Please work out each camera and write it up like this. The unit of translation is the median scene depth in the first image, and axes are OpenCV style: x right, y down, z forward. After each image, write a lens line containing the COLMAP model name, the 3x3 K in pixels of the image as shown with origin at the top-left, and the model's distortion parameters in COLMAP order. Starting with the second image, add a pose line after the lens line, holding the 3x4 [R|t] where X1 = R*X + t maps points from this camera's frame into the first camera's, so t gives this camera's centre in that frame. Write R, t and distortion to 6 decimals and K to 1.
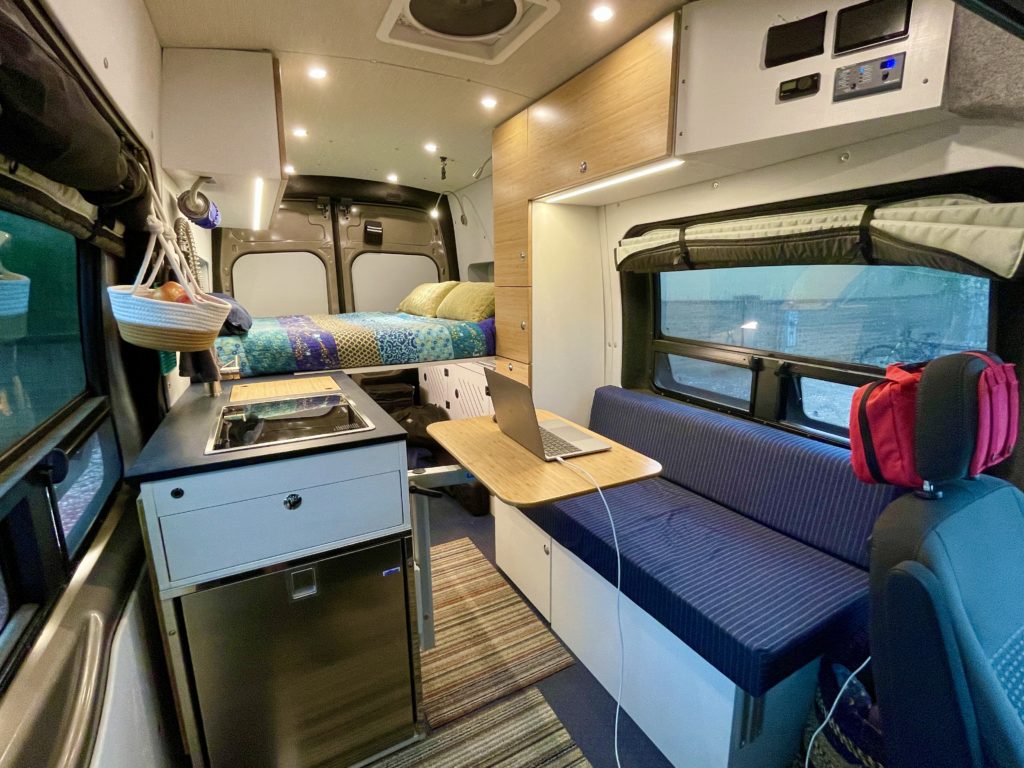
lens RADIAL K [[469.9, 0, 512.0], [0, 469.9, 384.0], [0, 0, 1]] dist [-0.000970, -0.000125]
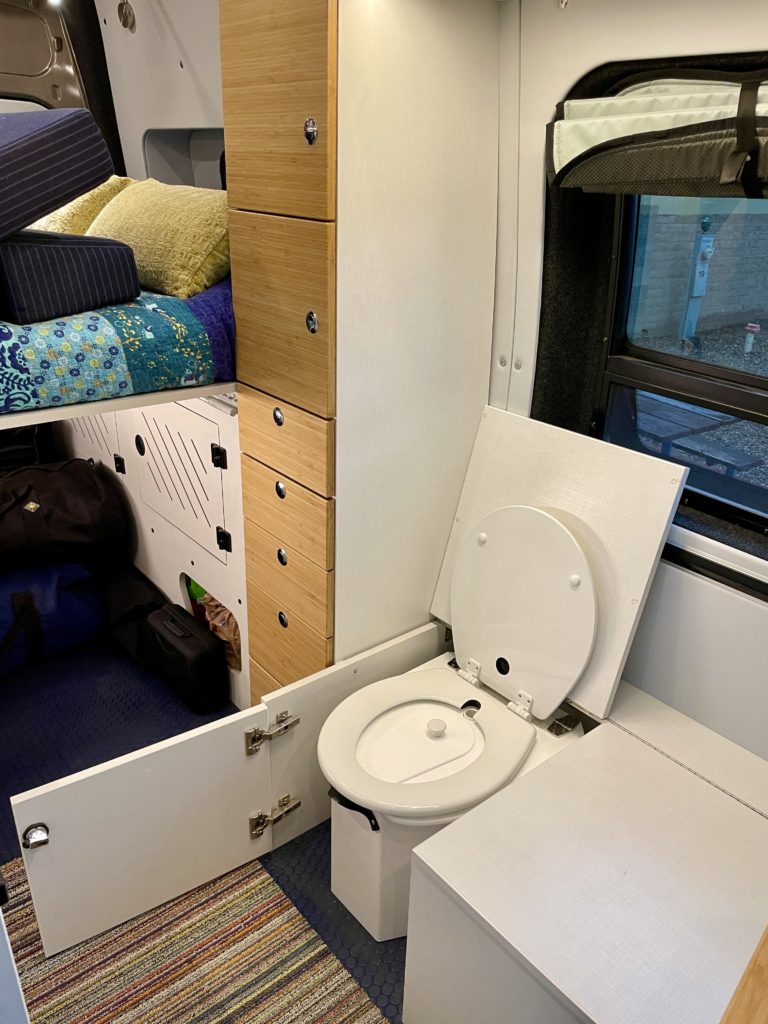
lens RADIAL K [[768.6, 0, 391.5], [0, 768.6, 510.4], [0, 0, 1]] dist [0.088165, -0.120413]
pose [[0.978208, -0.042454, 0.203242, -0.047768], [-0.000973, 0.977924, 0.208957, -0.099085], [-0.207627, -0.204601, 0.956572, 0.307134]]
